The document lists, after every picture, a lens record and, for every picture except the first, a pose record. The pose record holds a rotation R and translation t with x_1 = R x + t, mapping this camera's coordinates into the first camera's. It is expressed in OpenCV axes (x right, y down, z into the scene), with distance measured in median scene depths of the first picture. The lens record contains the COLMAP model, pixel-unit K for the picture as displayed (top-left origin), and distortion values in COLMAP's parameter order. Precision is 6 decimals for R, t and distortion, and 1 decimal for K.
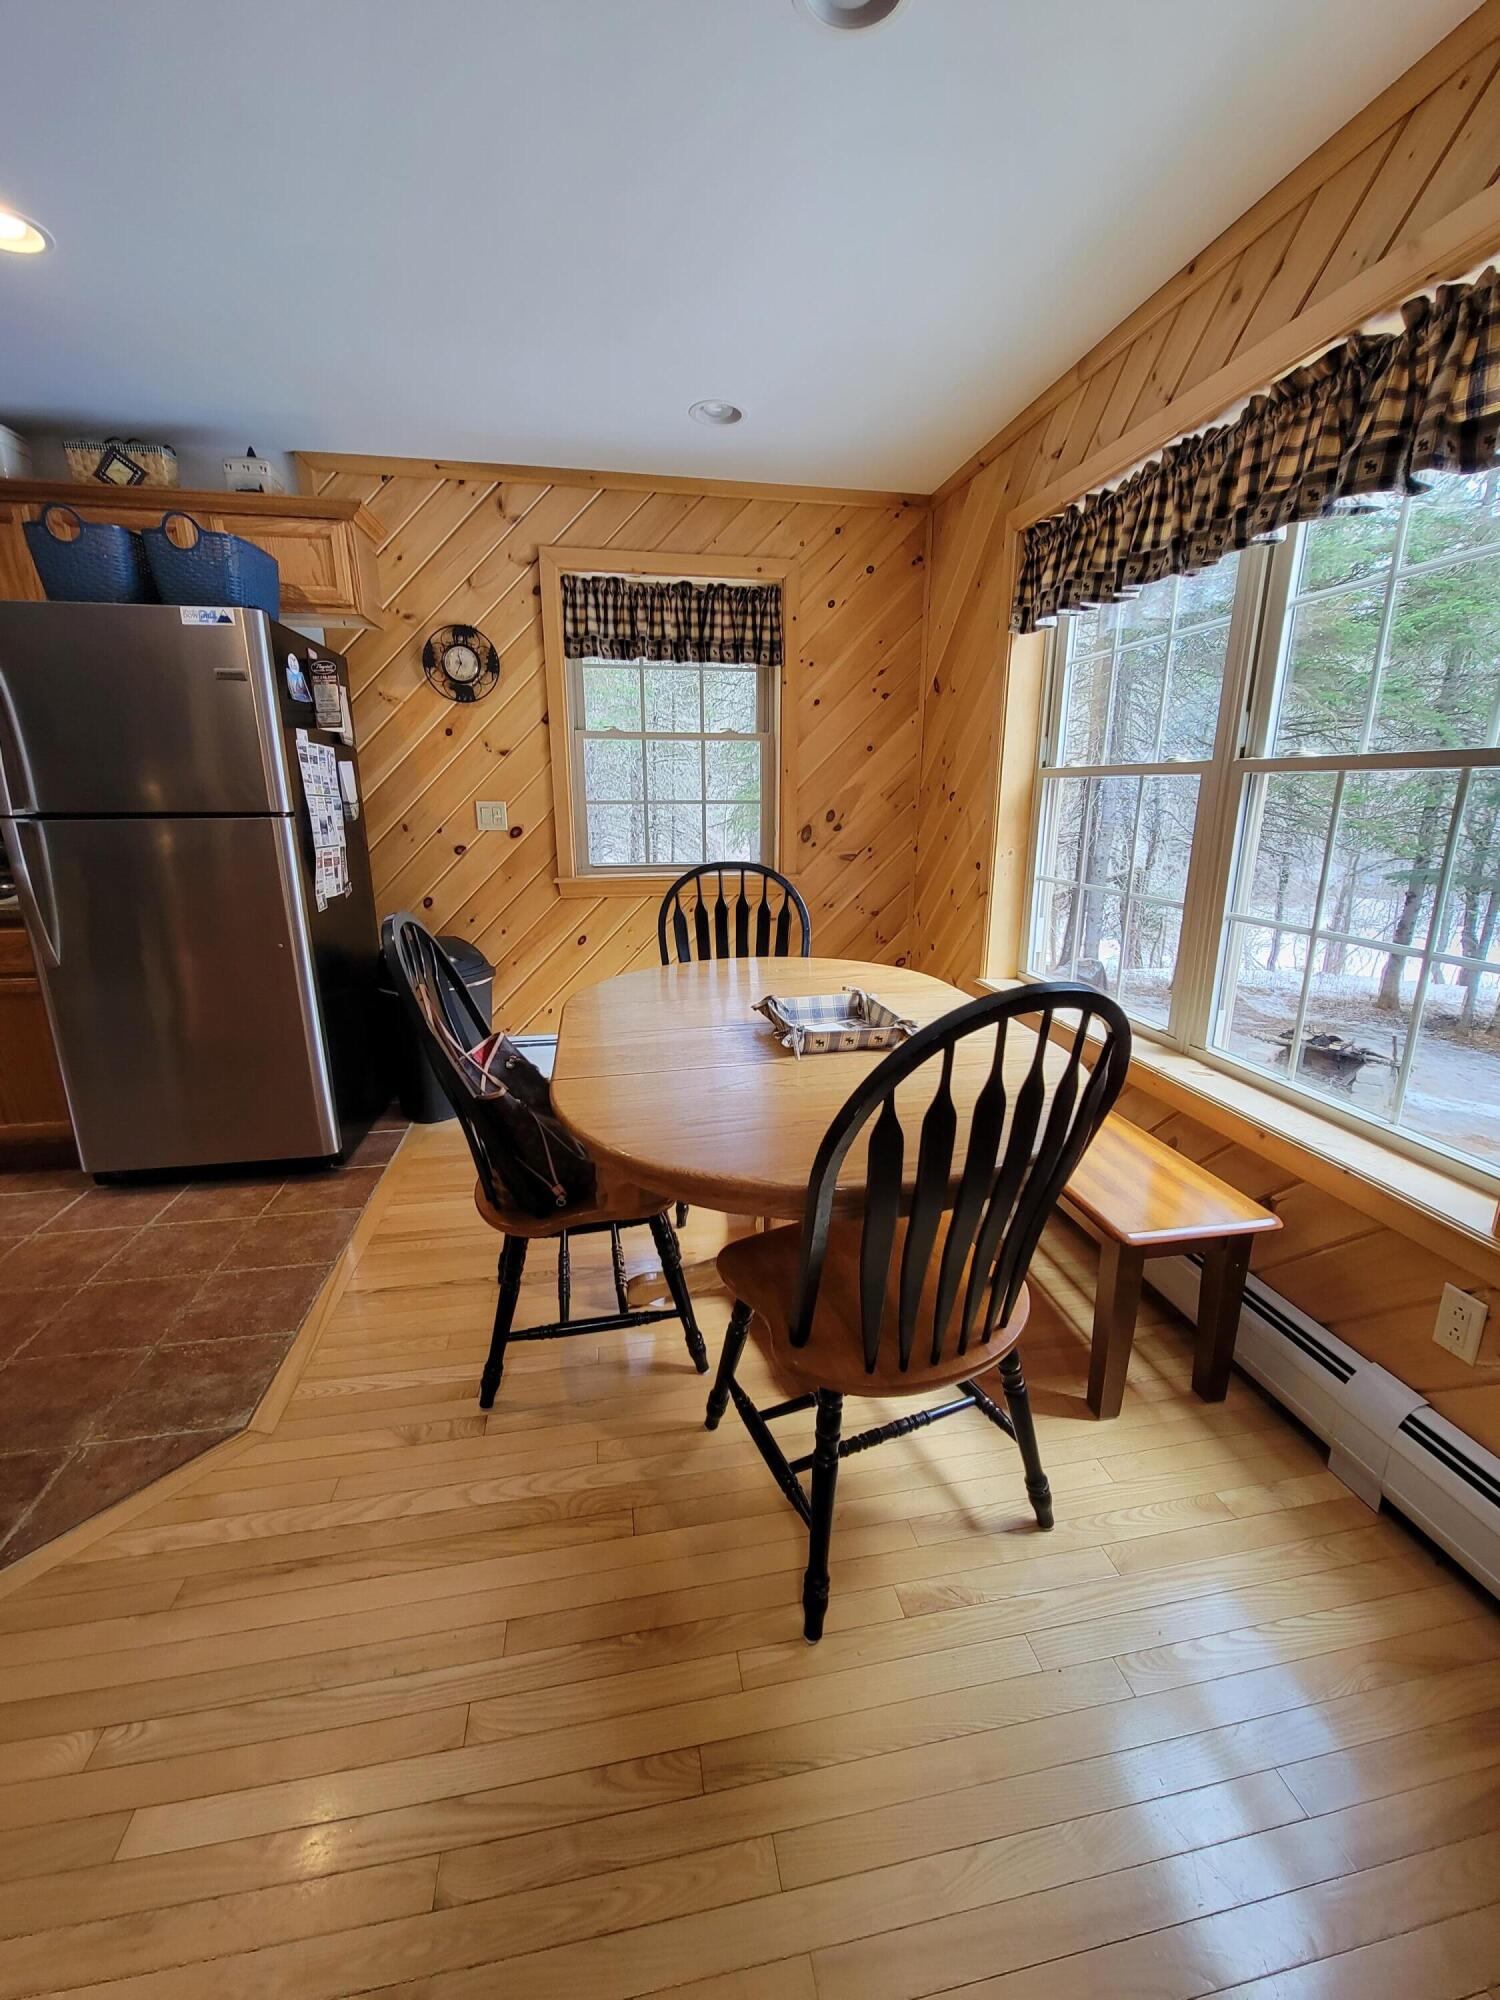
lens RADIAL K [[806.7, 0, 758.6], [0, 806.7, 995.7], [0, 0, 1]] dist [-0.005460, -0.001447]
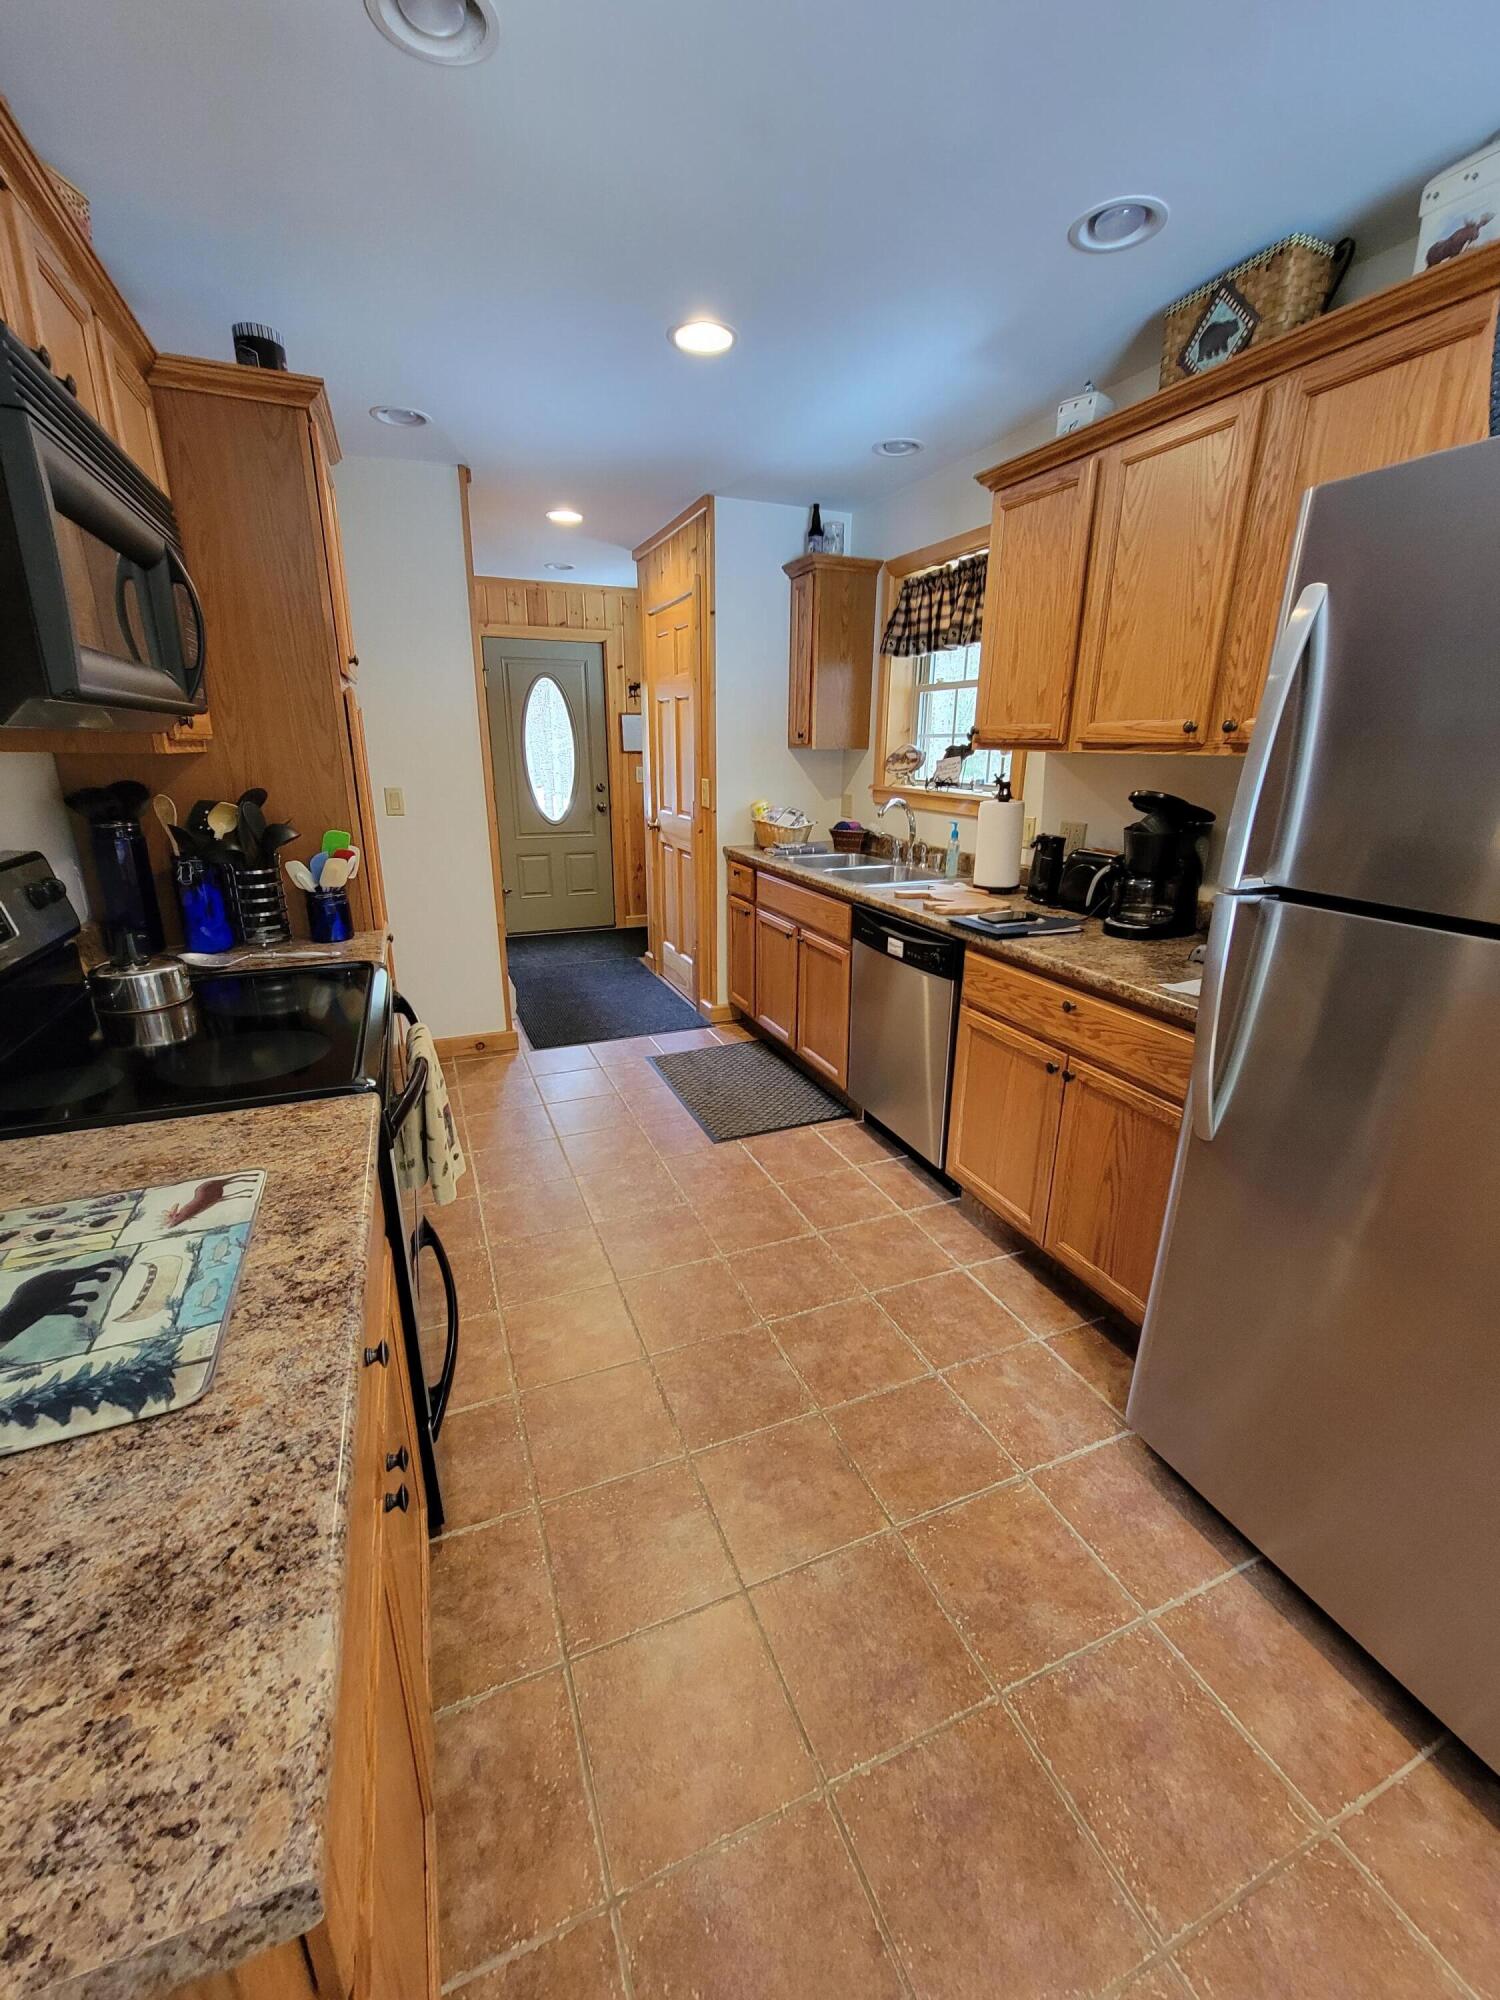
lens RADIAL K [[806.7, 0, 753.5], [0, 806.7, 1003.5], [0, 0, 1]] dist [-0.005460, -0.001447]
pose [[0.204858, 0.302337, -0.930927, -0.459393], [-0.256711, 0.934400, 0.246973, -0.197269], [0.944528, 0.188385, 0.269033, 0.548751]]
